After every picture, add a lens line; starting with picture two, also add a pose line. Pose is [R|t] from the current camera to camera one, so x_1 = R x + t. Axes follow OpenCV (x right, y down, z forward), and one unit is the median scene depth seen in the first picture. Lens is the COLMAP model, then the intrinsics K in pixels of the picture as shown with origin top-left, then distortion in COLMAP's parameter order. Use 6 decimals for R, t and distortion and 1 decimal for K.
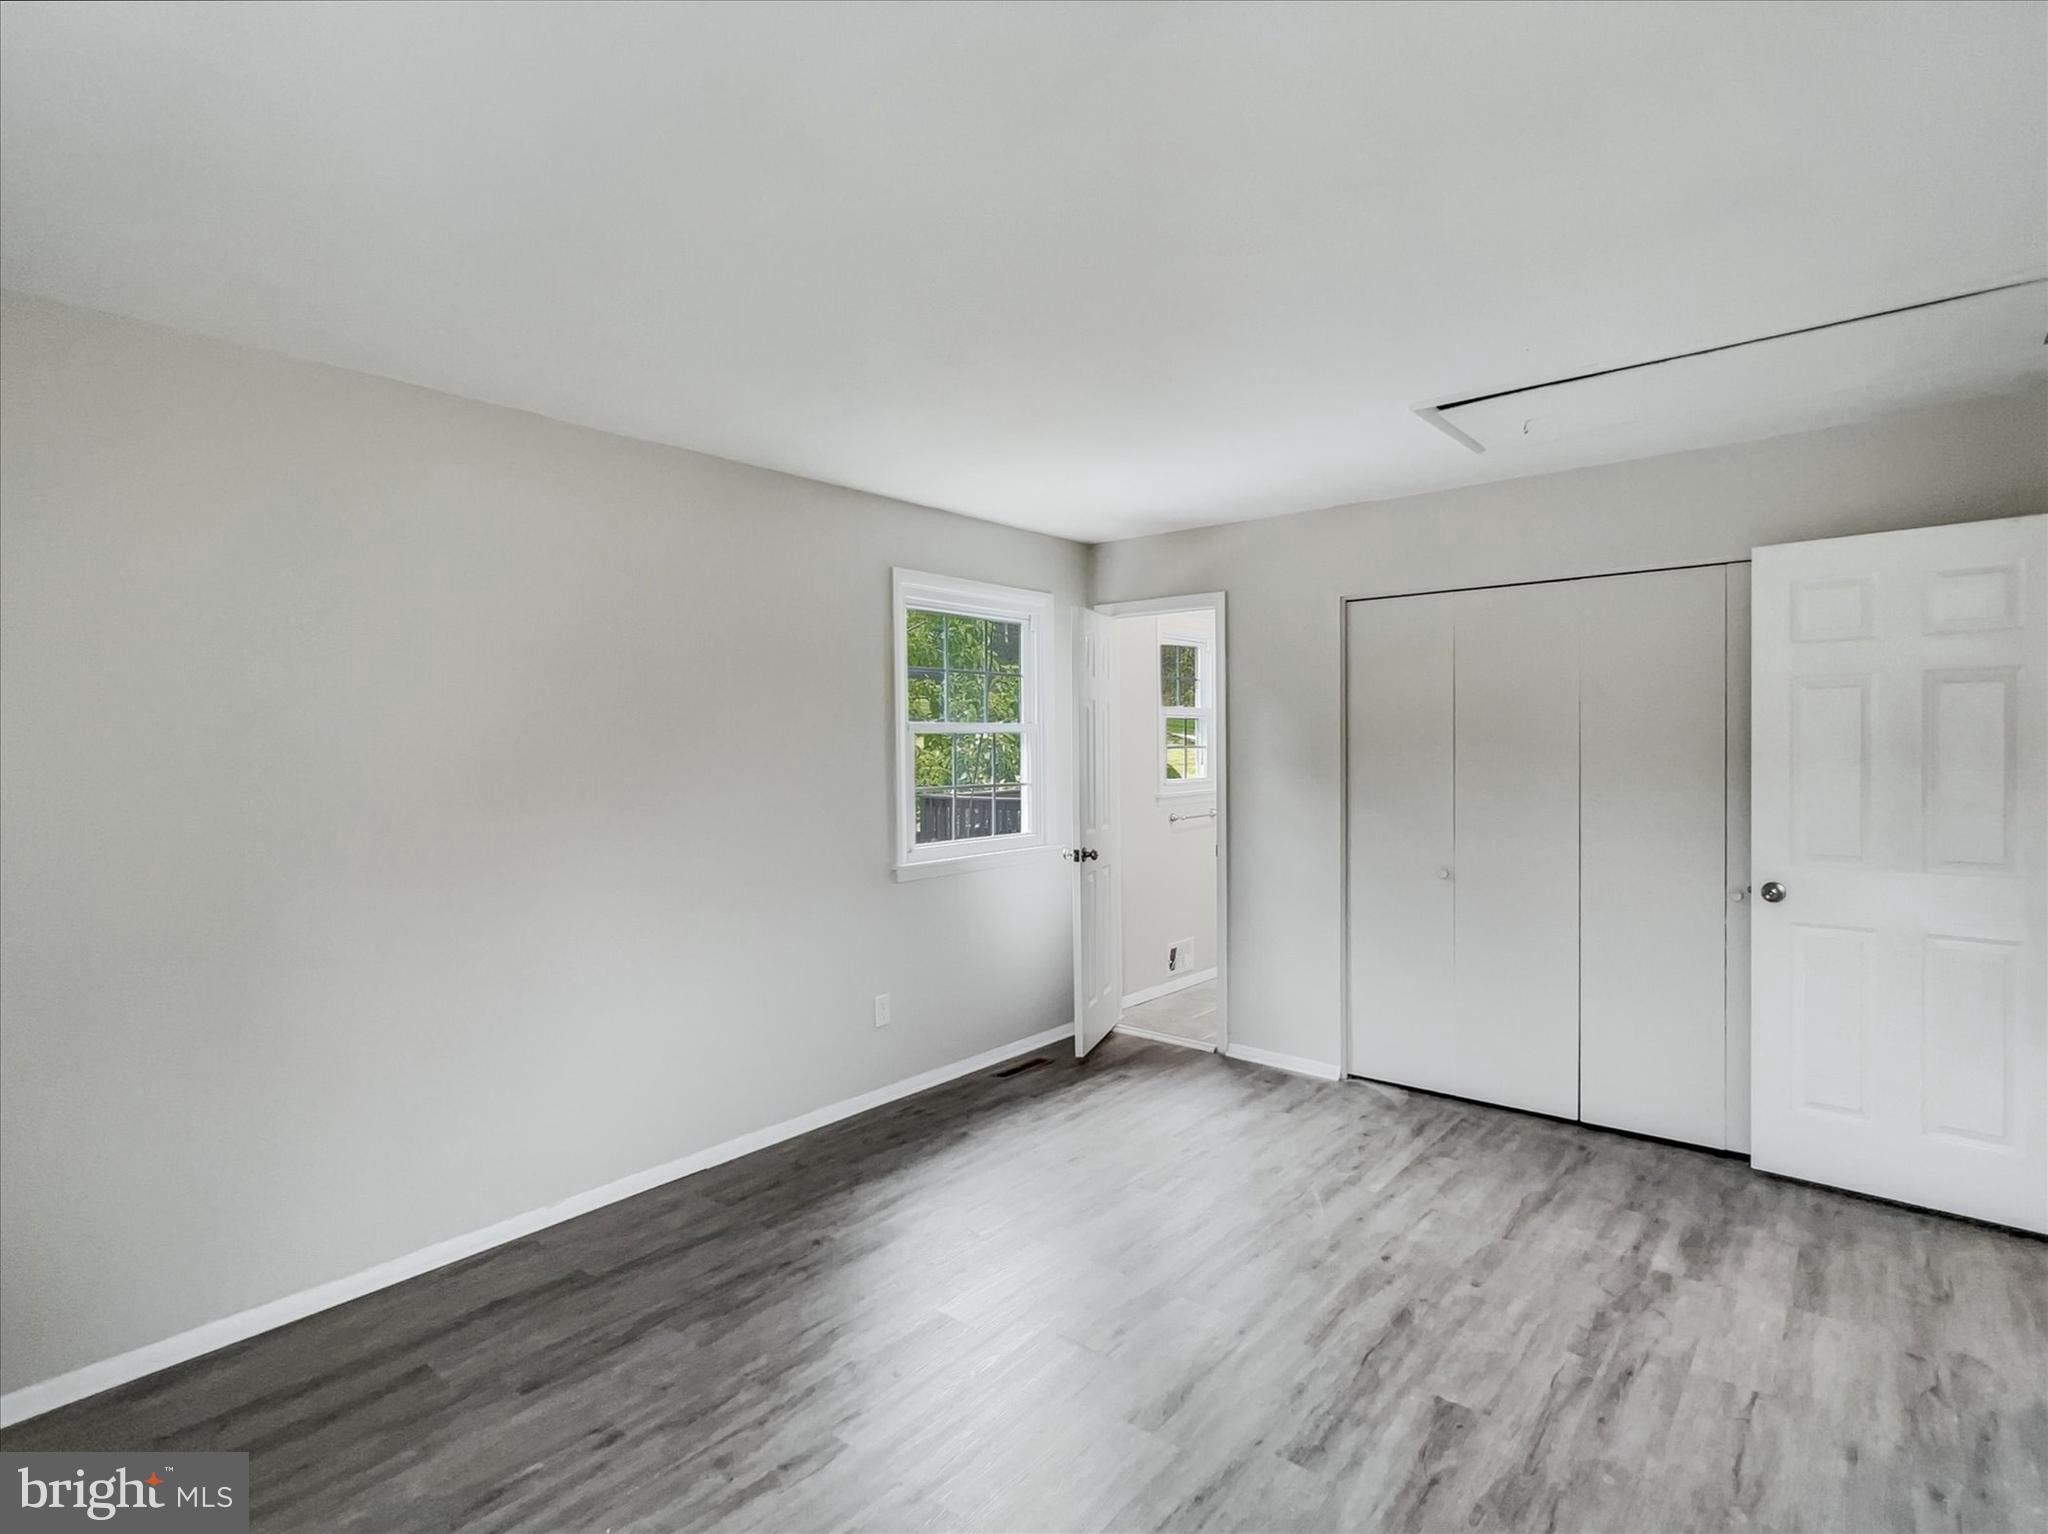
lens RADIAL K [[1055.8, 0, 1025.6], [0, 1055.8, 753.8], [0, 0, 1]] dist [-0.003968, 0.001504]
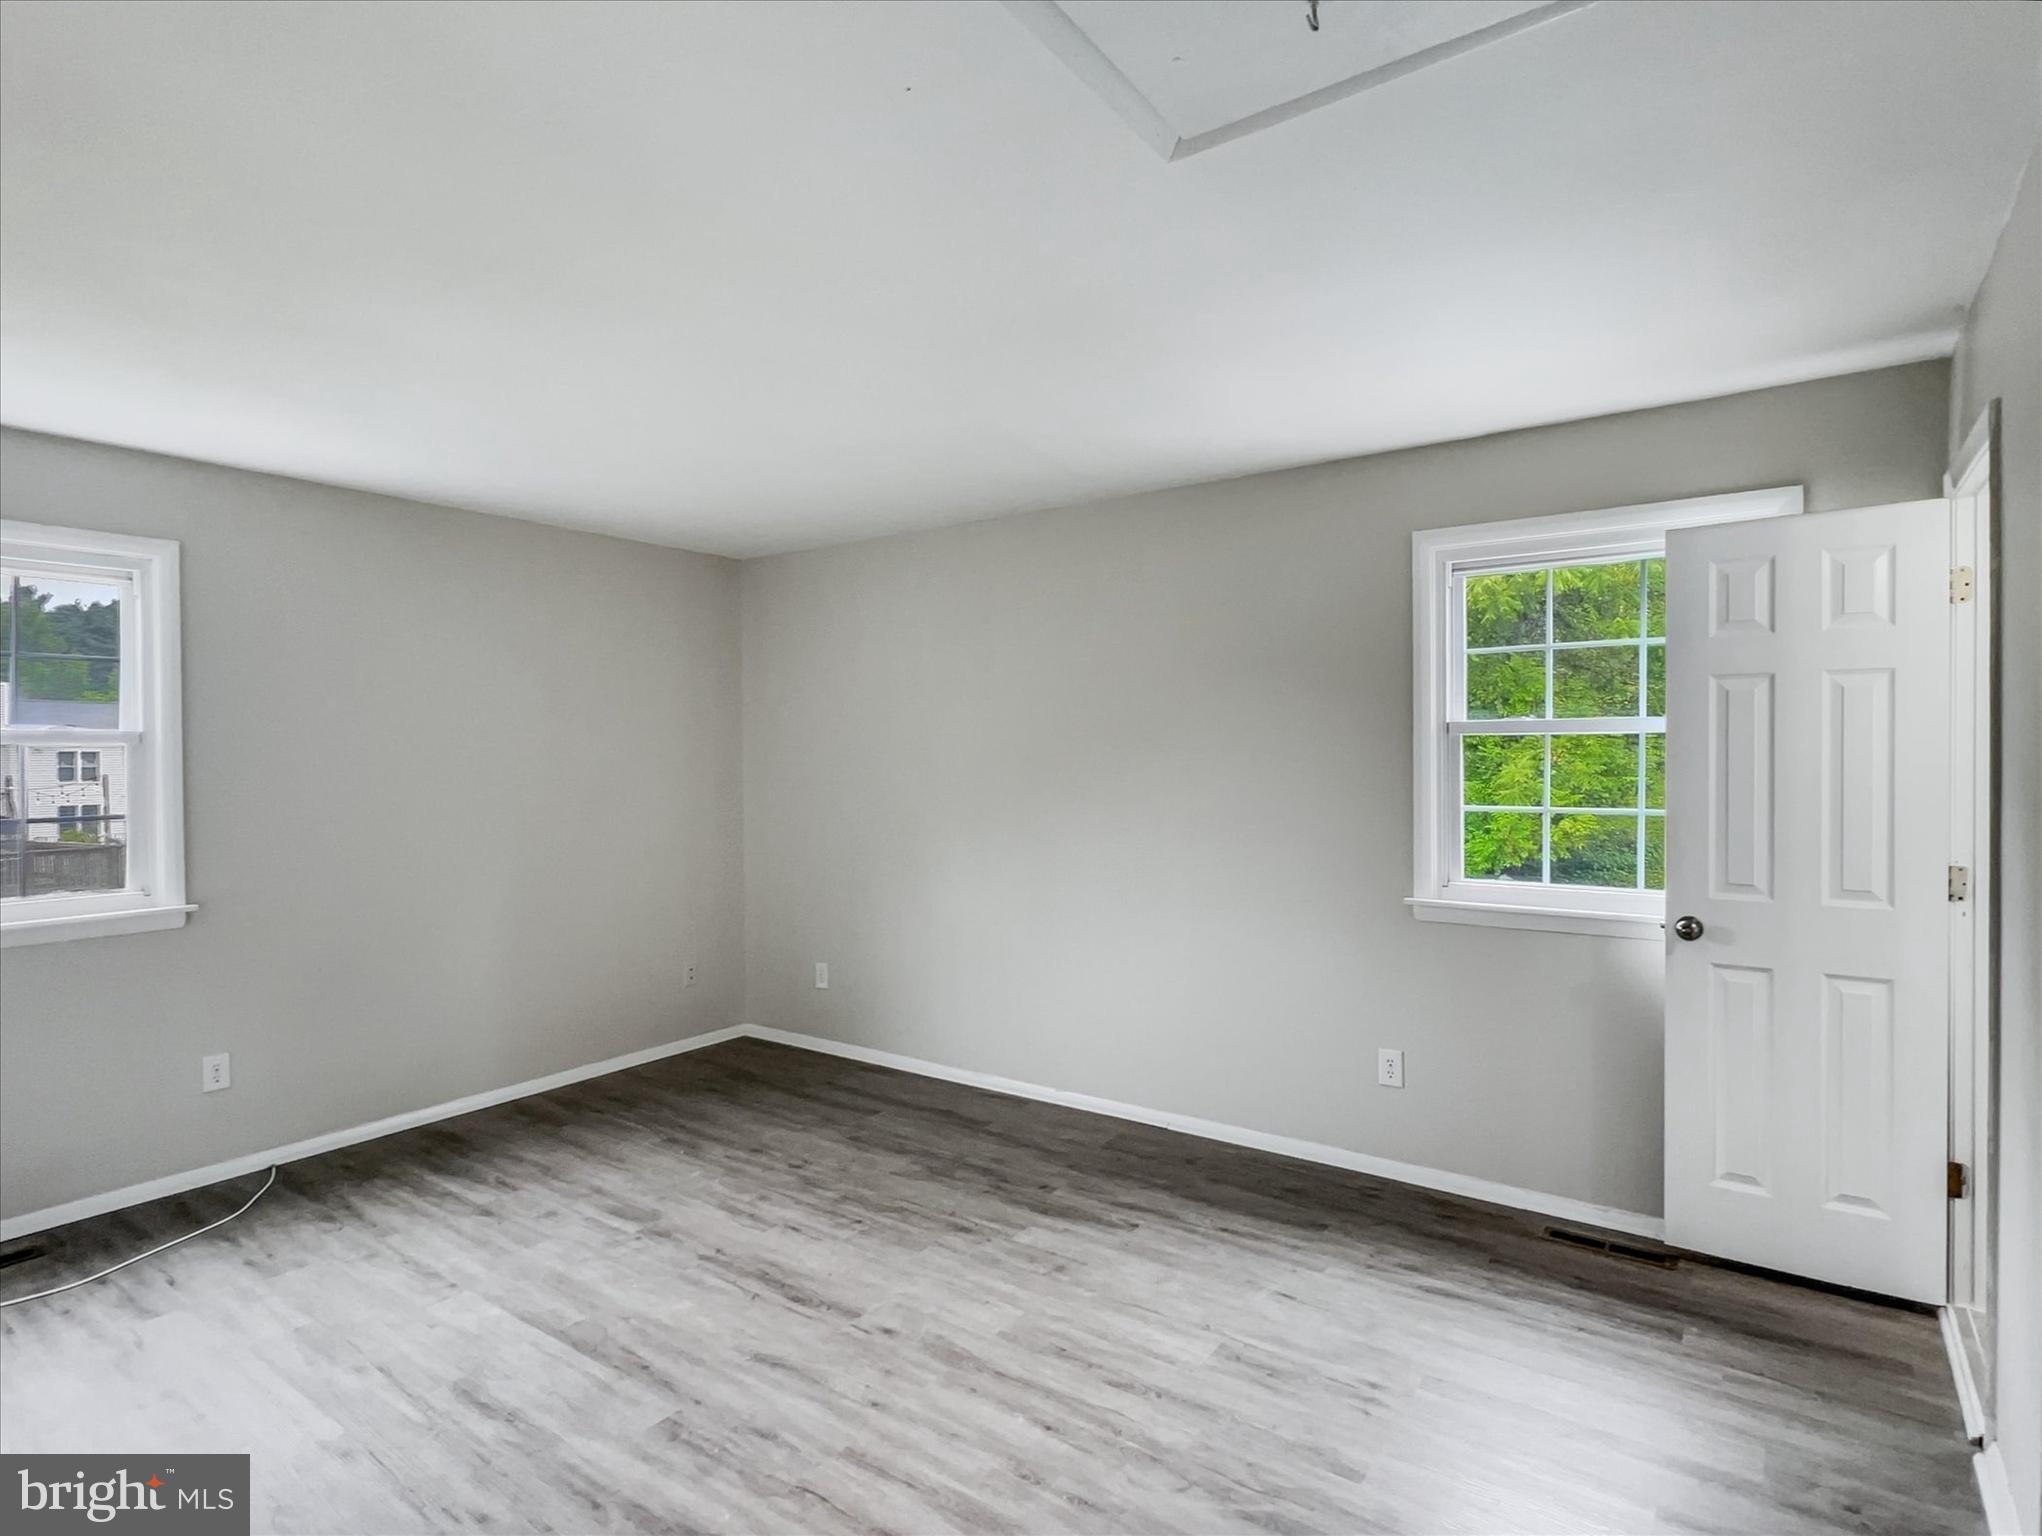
lens RADIAL K [[1060.7, 0, 1023.9], [0, 1060.7, 767.5], [0, 0, 1]] dist [0.002622, -0.000327]
pose [[0.063592, 0.018271, -0.997809, 0.927266], [-0.003812, 0.999830, 0.018066, -0.013321], [0.997969, 0.002655, 0.063651, 0.888155]]
